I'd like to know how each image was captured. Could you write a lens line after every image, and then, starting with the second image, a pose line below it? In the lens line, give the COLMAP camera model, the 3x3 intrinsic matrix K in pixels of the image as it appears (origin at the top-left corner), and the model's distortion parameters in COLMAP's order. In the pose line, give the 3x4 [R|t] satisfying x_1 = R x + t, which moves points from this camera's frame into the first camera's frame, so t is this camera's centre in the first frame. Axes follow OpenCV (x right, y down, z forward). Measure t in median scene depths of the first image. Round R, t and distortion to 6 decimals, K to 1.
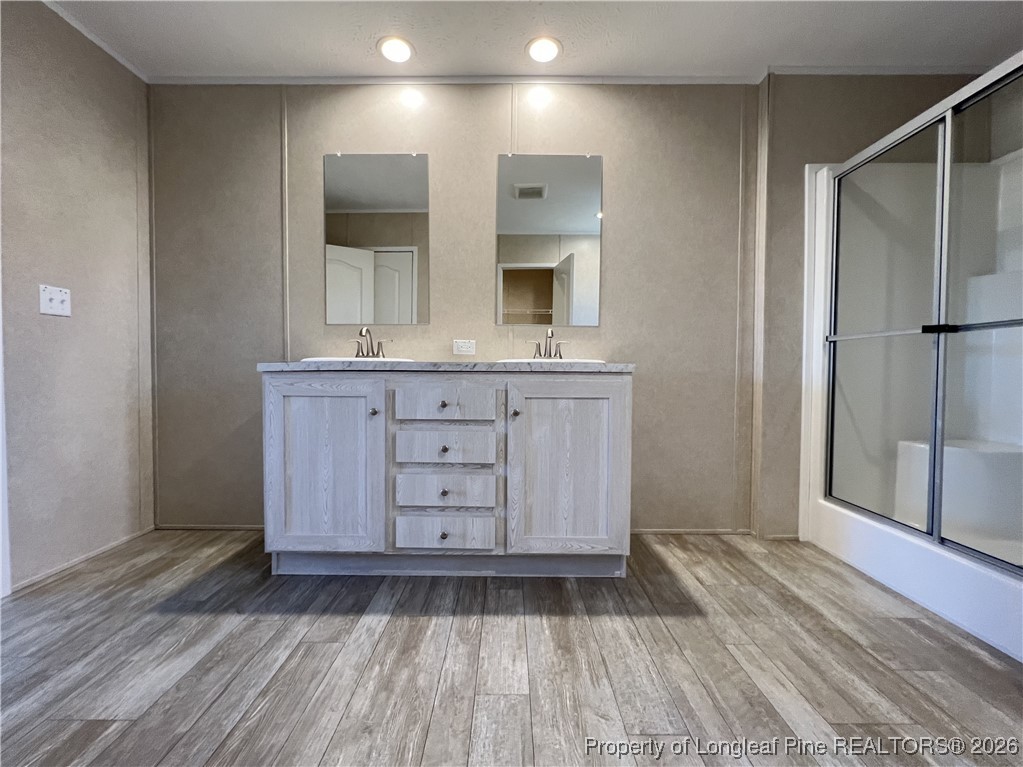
lens RADIAL K [[416.1, 0, 507.0], [0, 416.1, 383.8], [0, 0, 1]] dist [-0.000615, -0.000224]
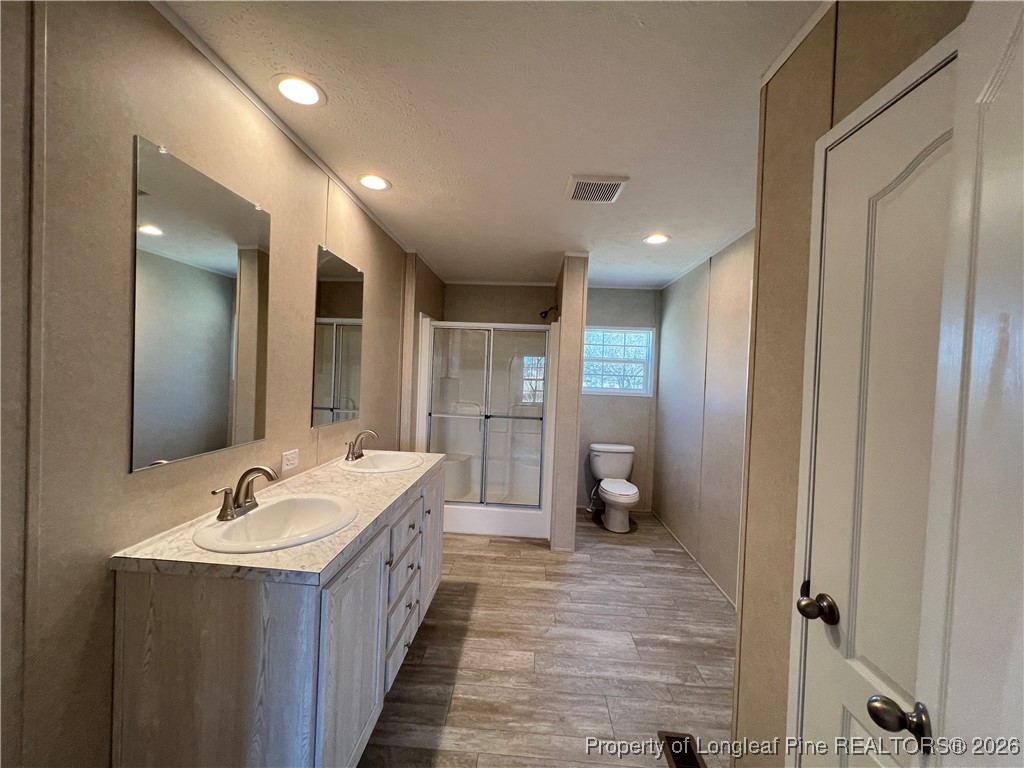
lens RADIAL K [[410.5, 0, 508.1], [0, 410.5, 382.3], [0, 0, 1]] dist [-0.000706, 0.000713]
pose [[0.050580, -0.023510, 0.998443, -1.407268], [-0.010694, 0.999653, 0.024080, -0.417520], [-0.998663, -0.011895, 0.050311, 0.811339]]
